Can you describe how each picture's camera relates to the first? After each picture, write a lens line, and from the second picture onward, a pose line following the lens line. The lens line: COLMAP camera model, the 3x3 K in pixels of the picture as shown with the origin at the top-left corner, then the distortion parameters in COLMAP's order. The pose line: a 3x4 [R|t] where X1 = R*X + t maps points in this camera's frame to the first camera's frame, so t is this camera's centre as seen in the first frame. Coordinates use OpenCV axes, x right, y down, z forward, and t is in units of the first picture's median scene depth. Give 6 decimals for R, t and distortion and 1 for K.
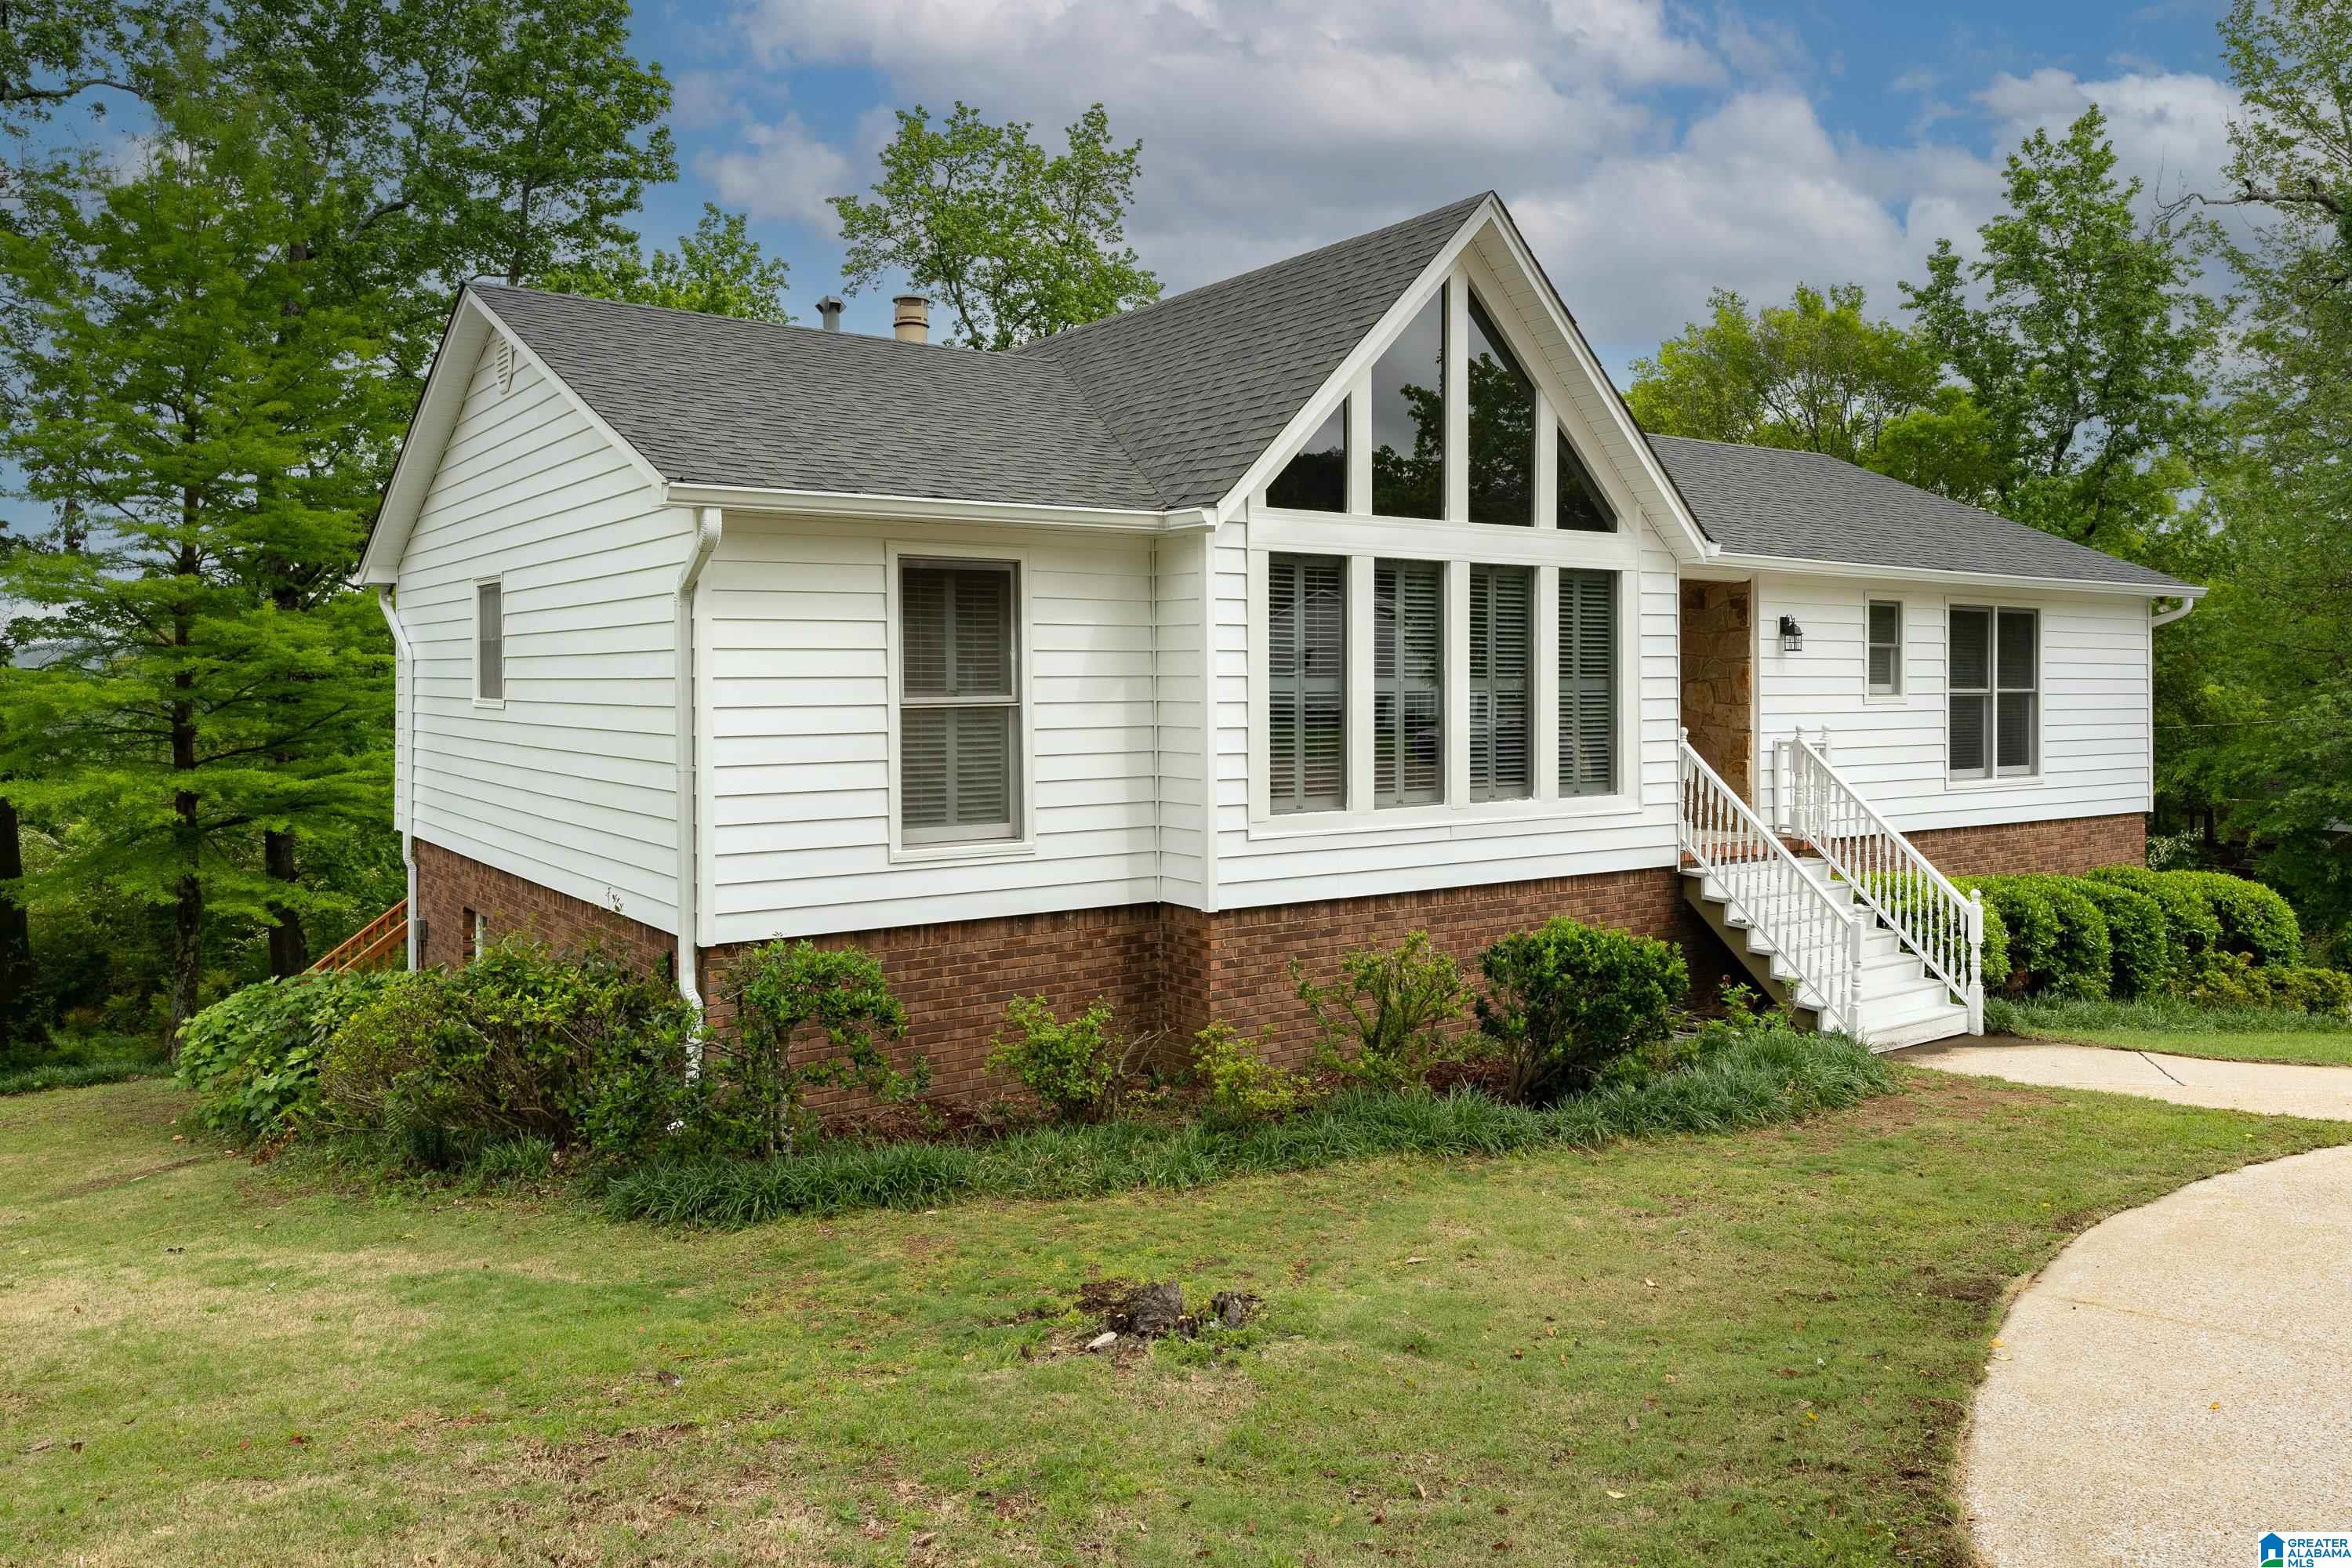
lens RADIAL K [[1703.6, 0, 1163.9], [0, 1703.6, 654.4], [0, 0, 1]] dist [-0.007768, 0.002057]
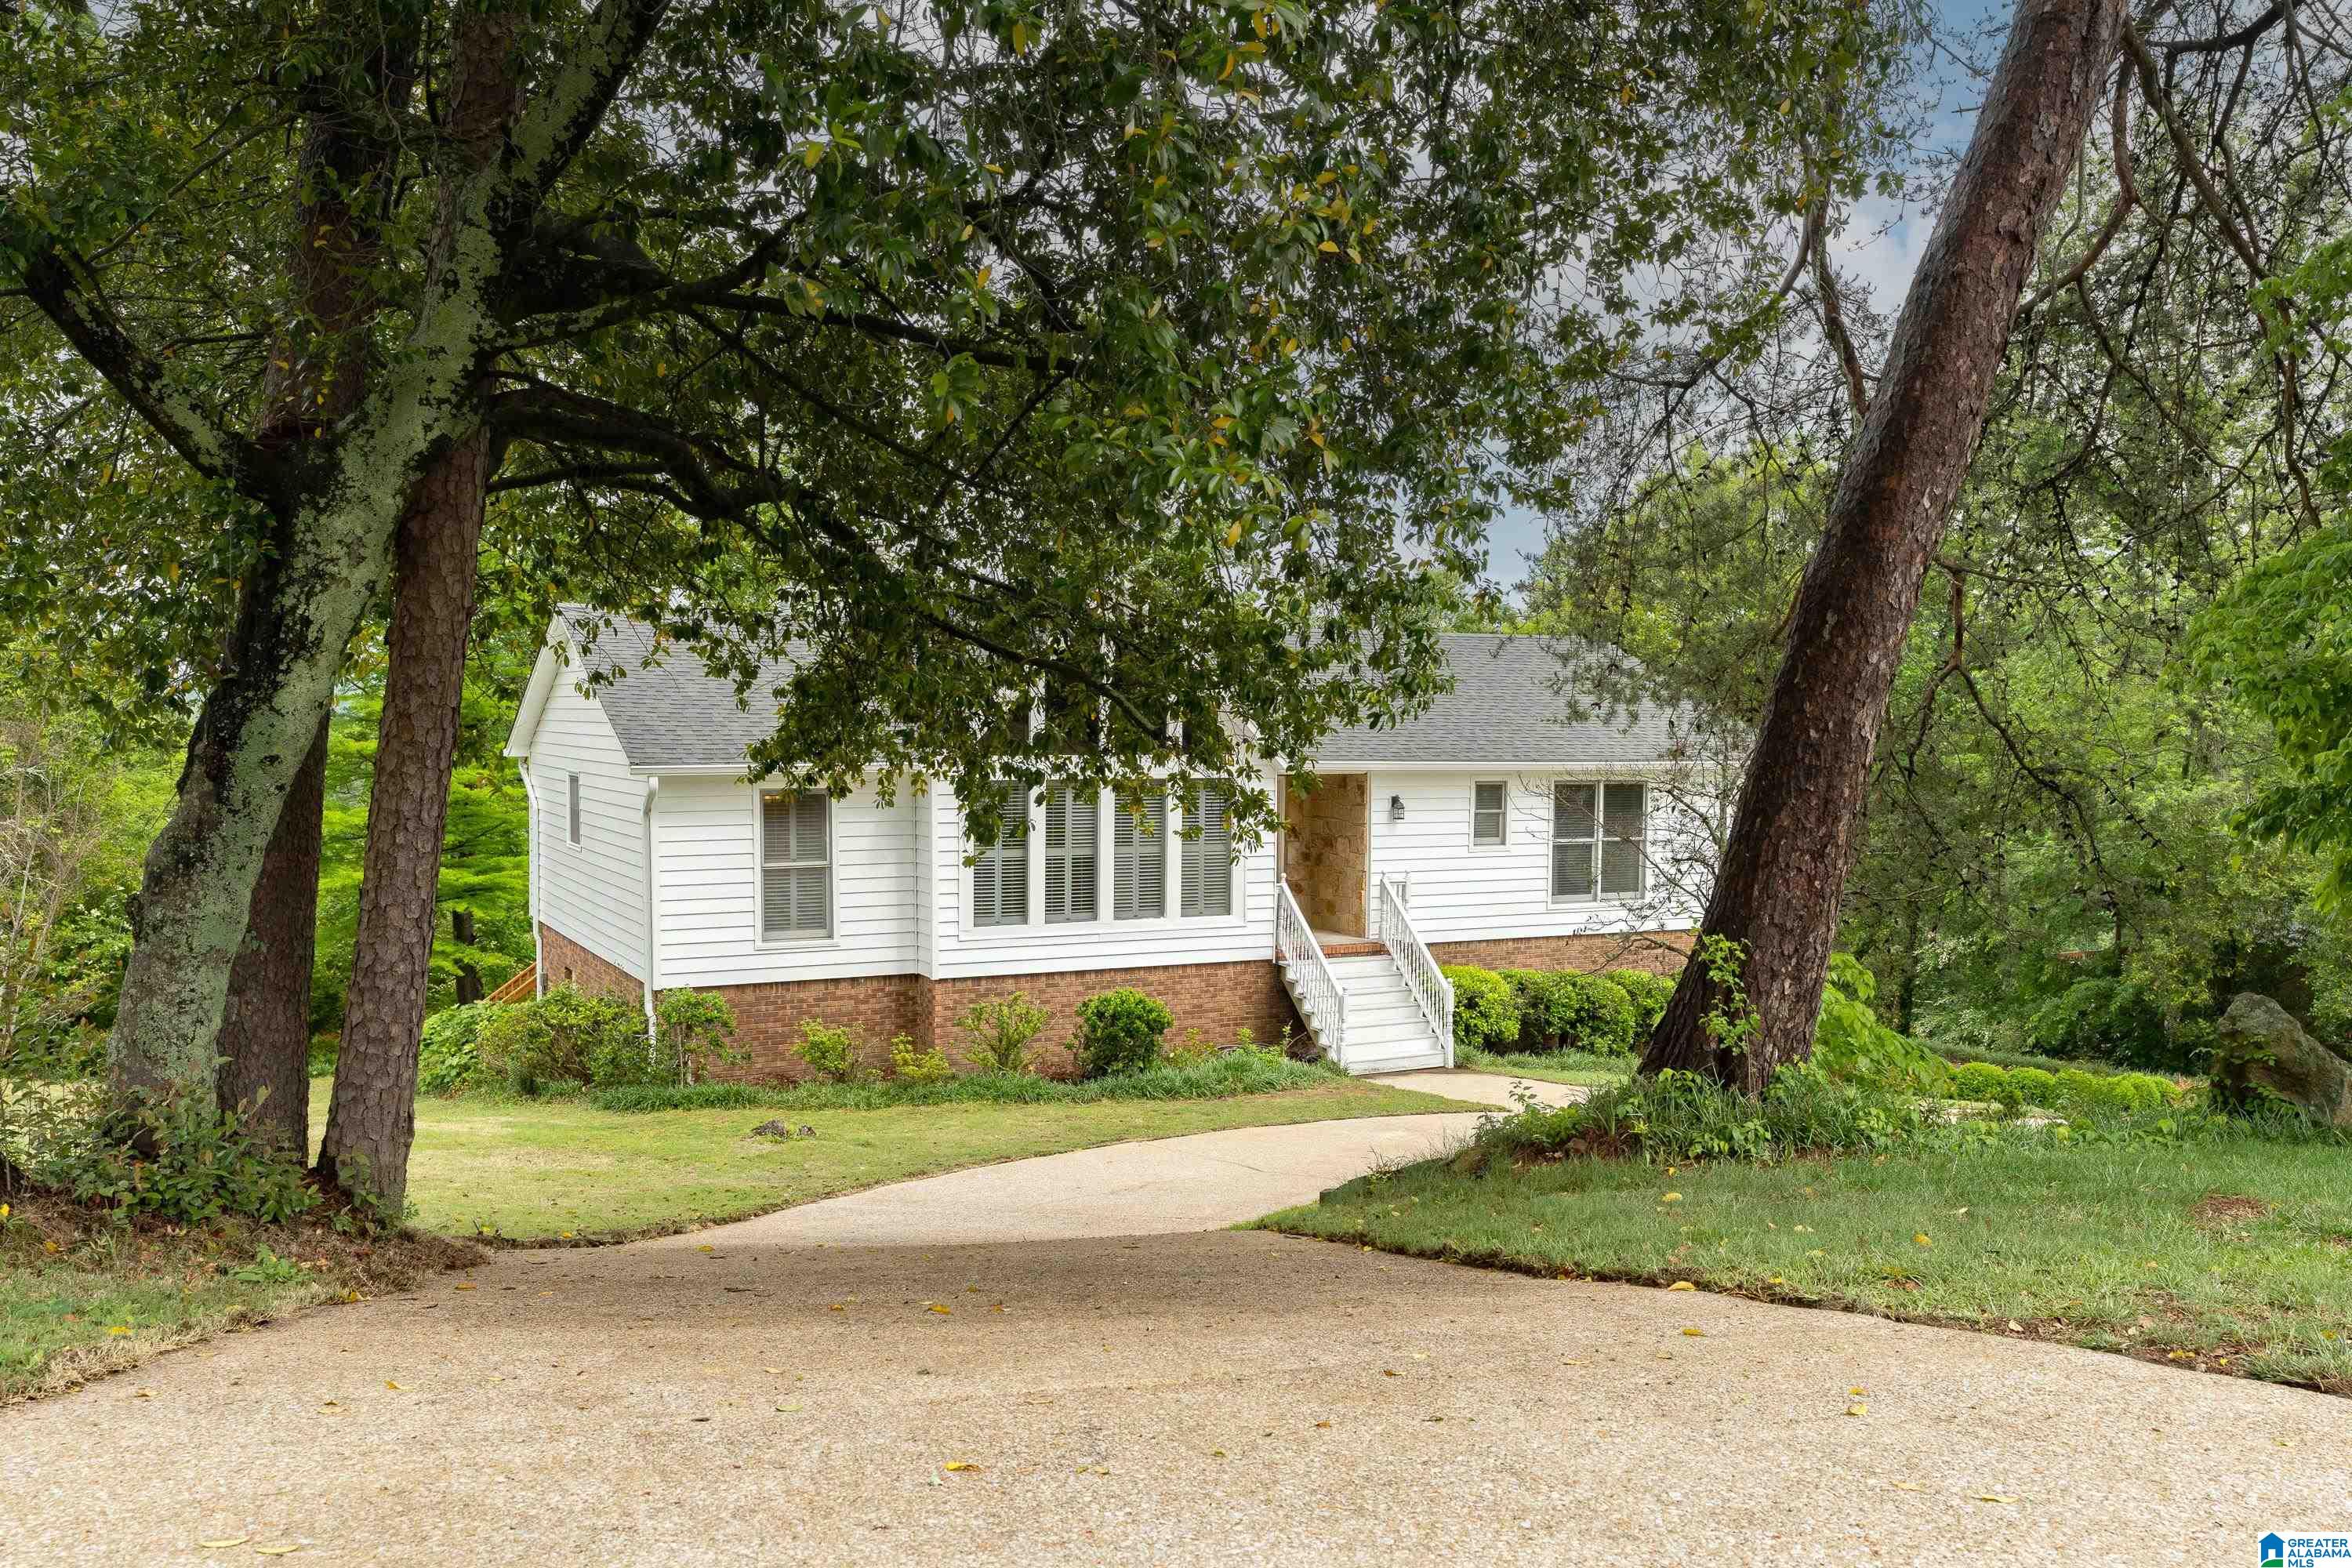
lens RADIAL K [[1944.7, 0, 1173.9], [0, 1944.7, 791.8], [0, 0, 1]] dist [-0.016262, -0.004478]
pose [[0.991289, 0.012182, -0.131140, 0.480813], [-0.005385, 0.998629, 0.052066, -0.139854], [0.131595, -0.050907, 0.989996, -0.892004]]
